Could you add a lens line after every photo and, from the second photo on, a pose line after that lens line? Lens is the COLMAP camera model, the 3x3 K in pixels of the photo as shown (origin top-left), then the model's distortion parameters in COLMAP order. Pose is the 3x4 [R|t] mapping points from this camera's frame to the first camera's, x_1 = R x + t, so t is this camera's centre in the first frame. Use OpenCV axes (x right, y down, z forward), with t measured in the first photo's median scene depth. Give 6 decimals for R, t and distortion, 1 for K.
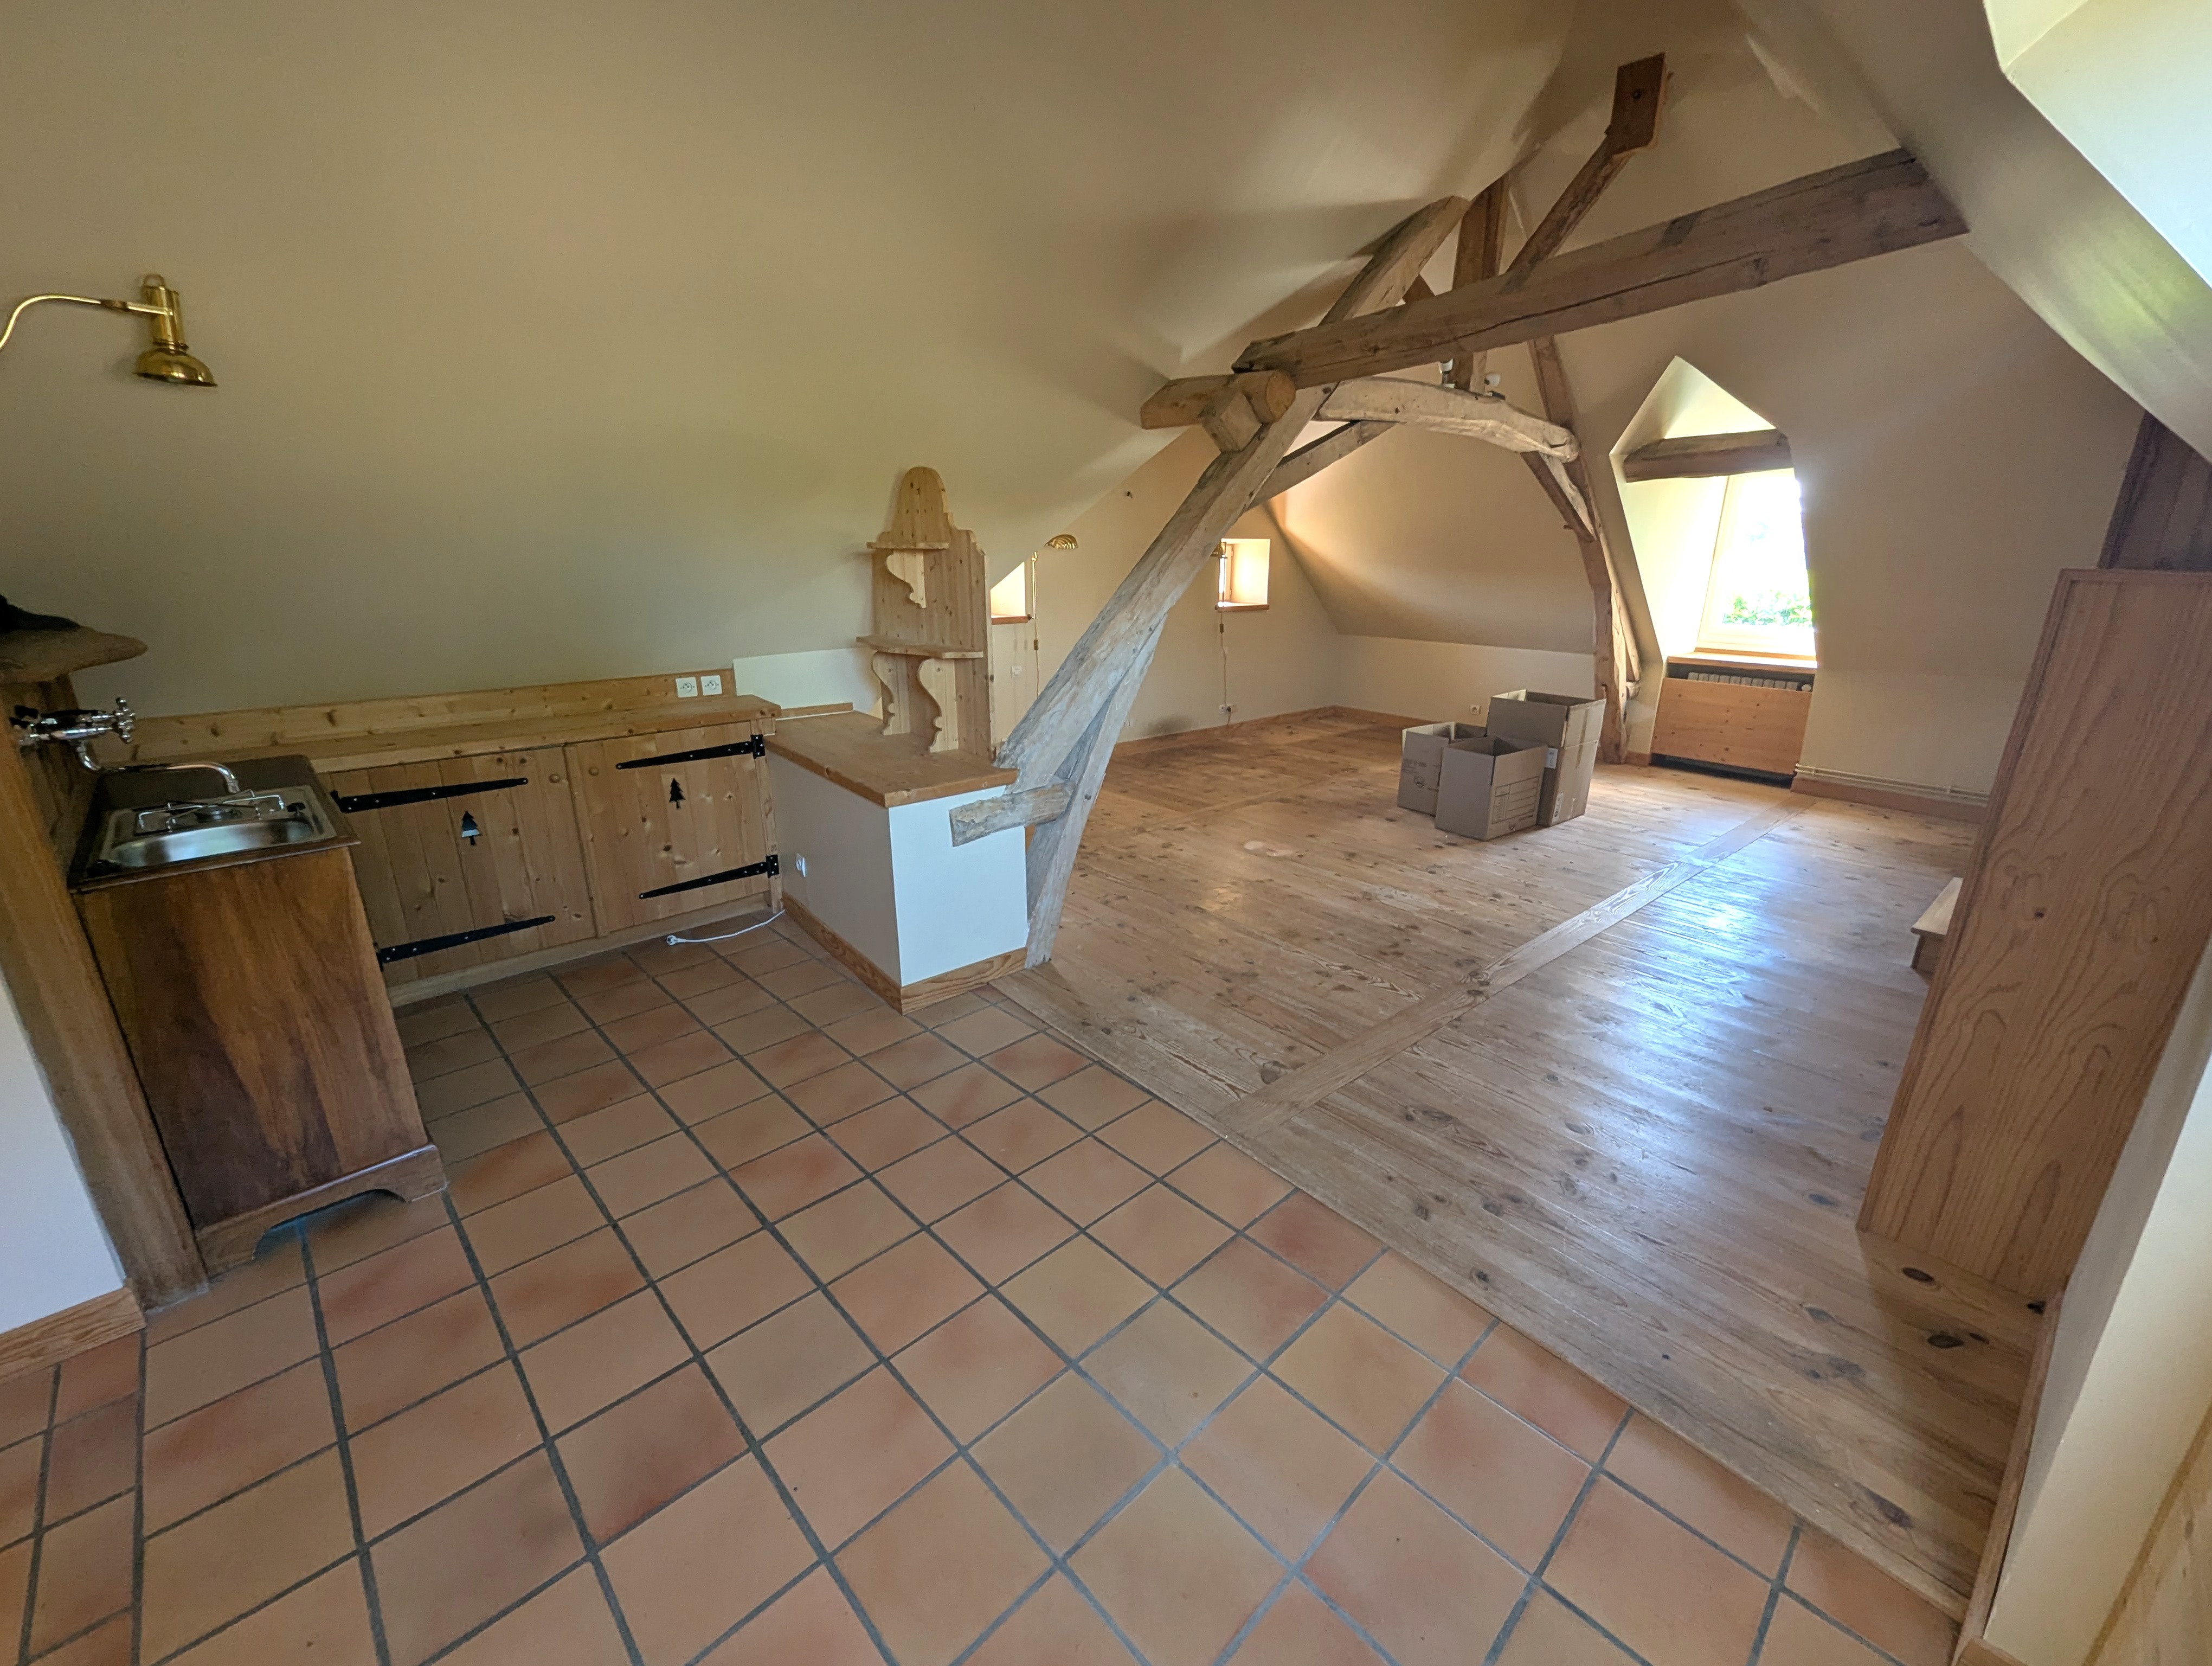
lens RADIAL K [[895.1, 0, 1106.0], [0, 895.1, 833.0], [0, 0, 1]] dist [0.001349, 0.000050]
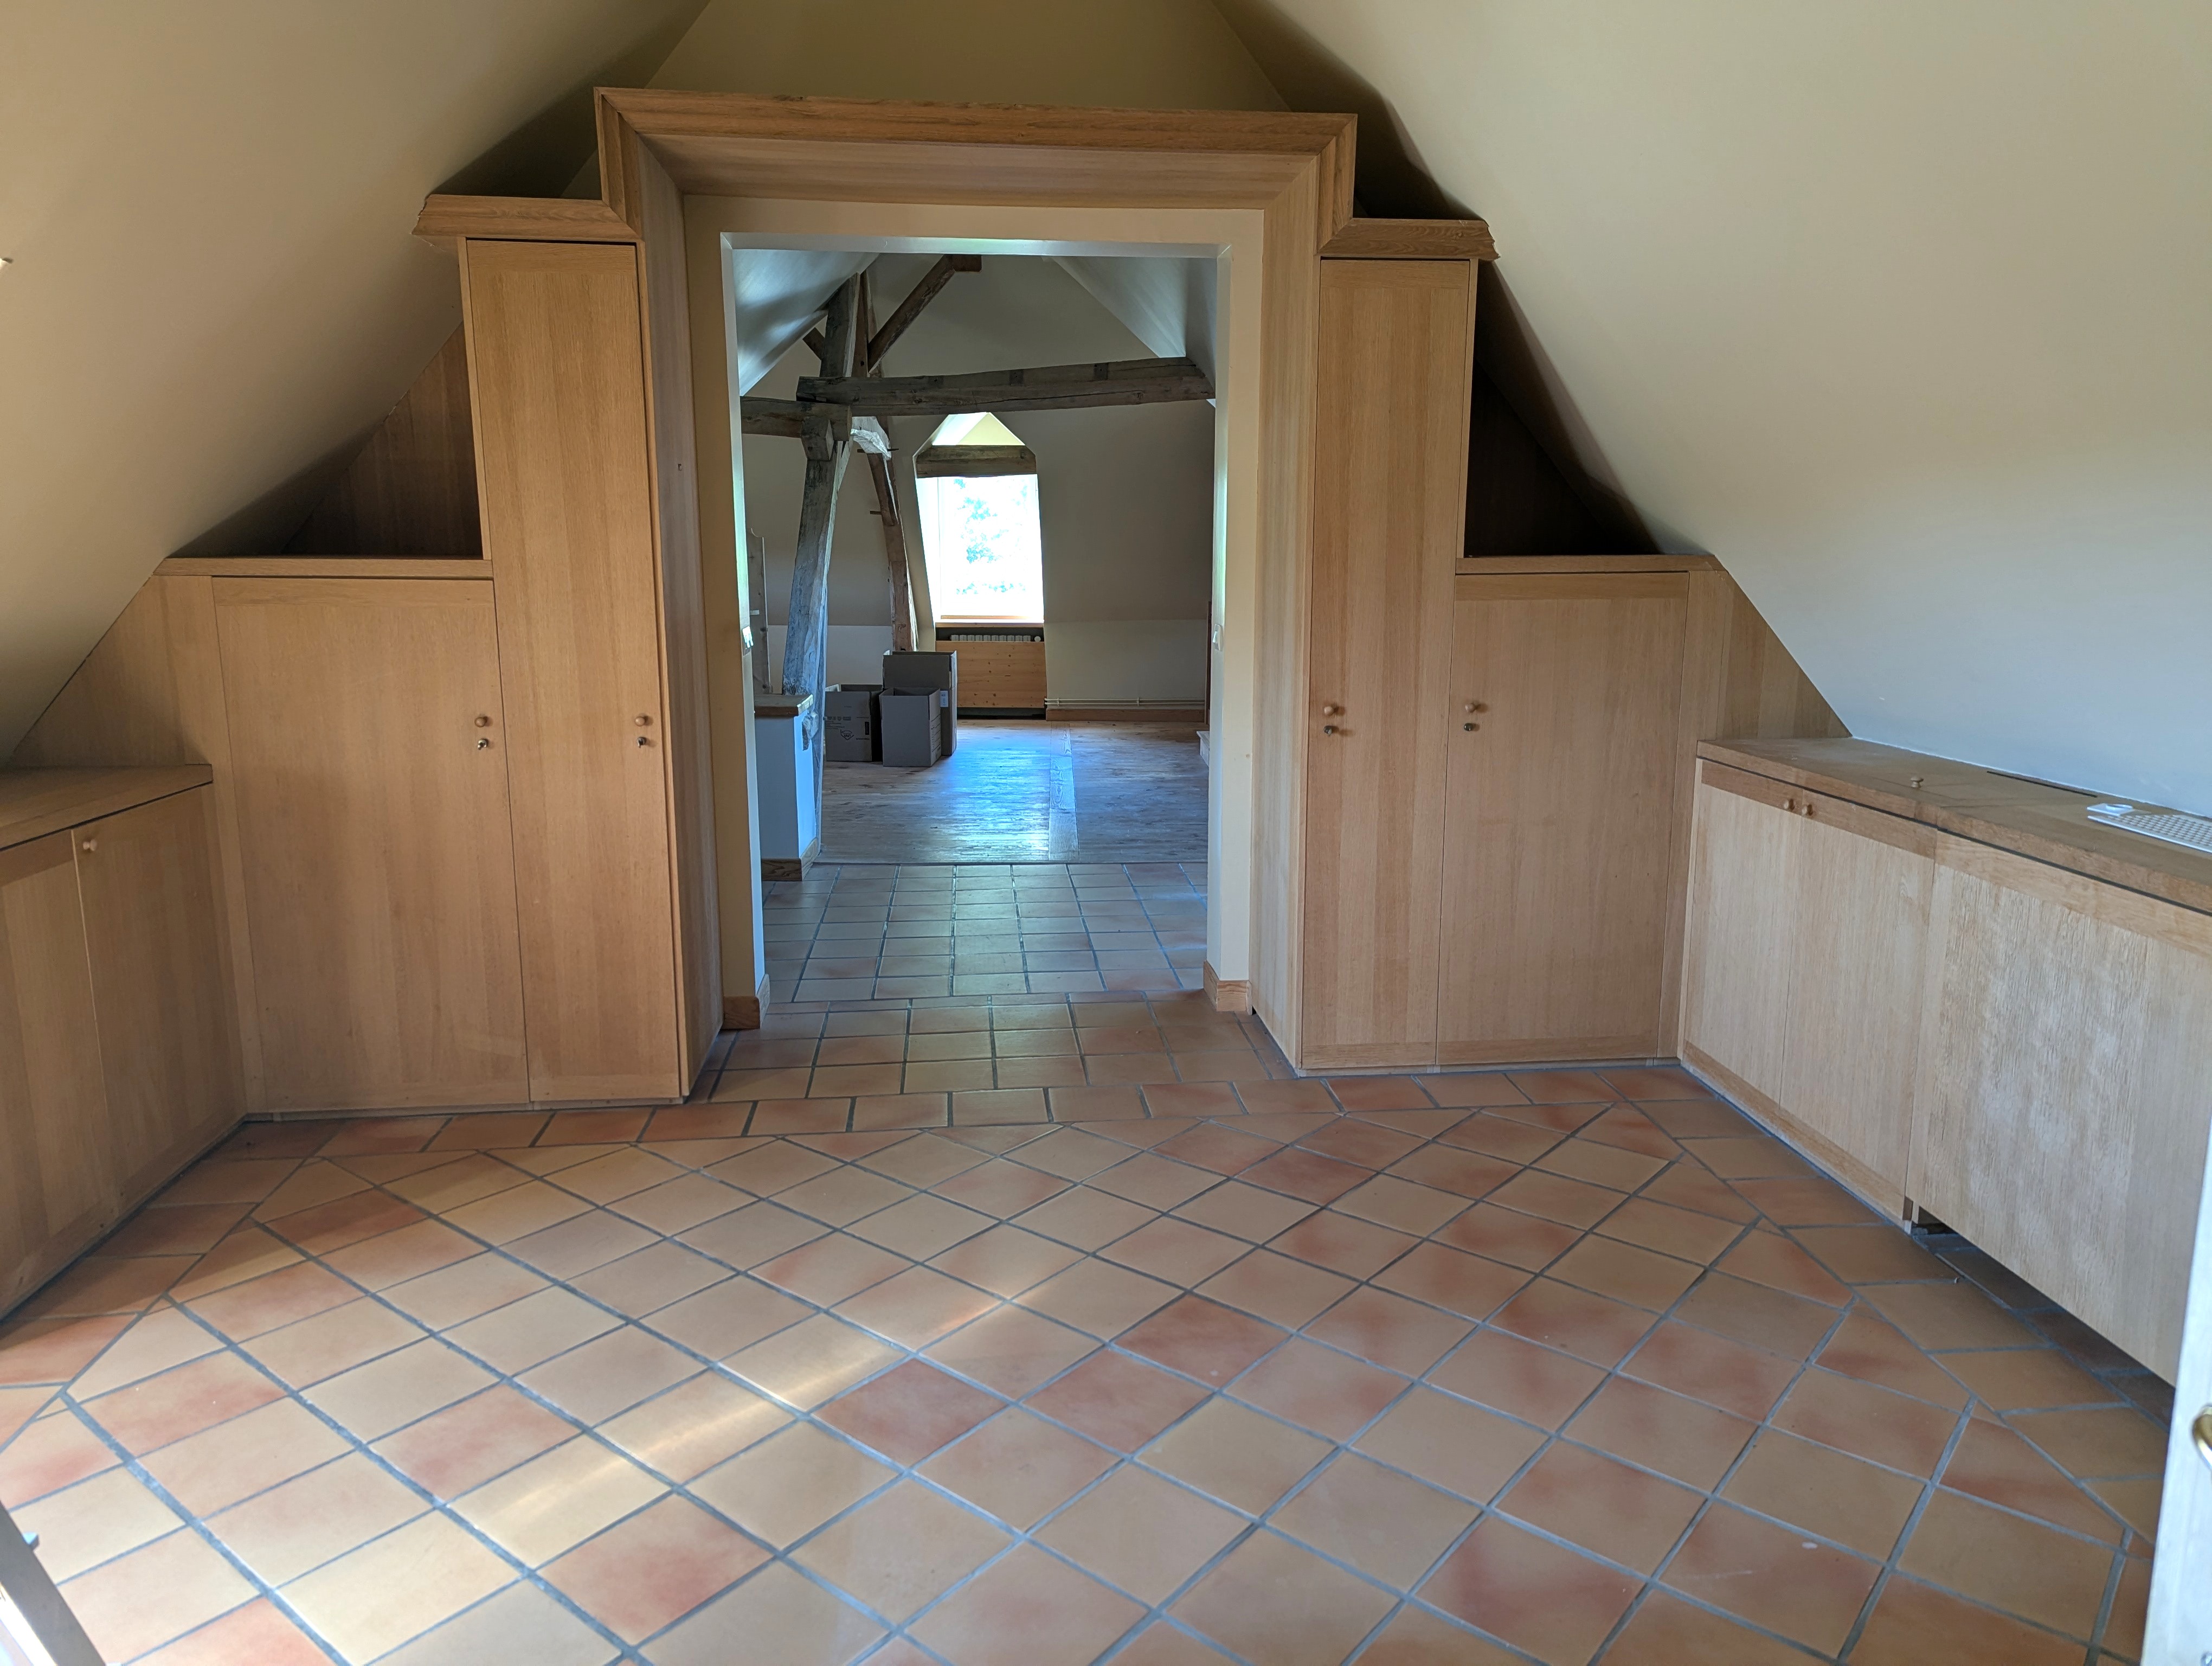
lens RADIAL K [[1550.8, 0, 1106.0], [0, 1550.8, 833.0], [0, 0, 1]] dist [-0.002039, -0.000295]
pose [[0.599189, -0.152377, 0.785973, -0.916358], [0.233996, 0.972185, 0.010091, 0.104092], [-0.765649, 0.177868, 0.618179, -0.373563]]
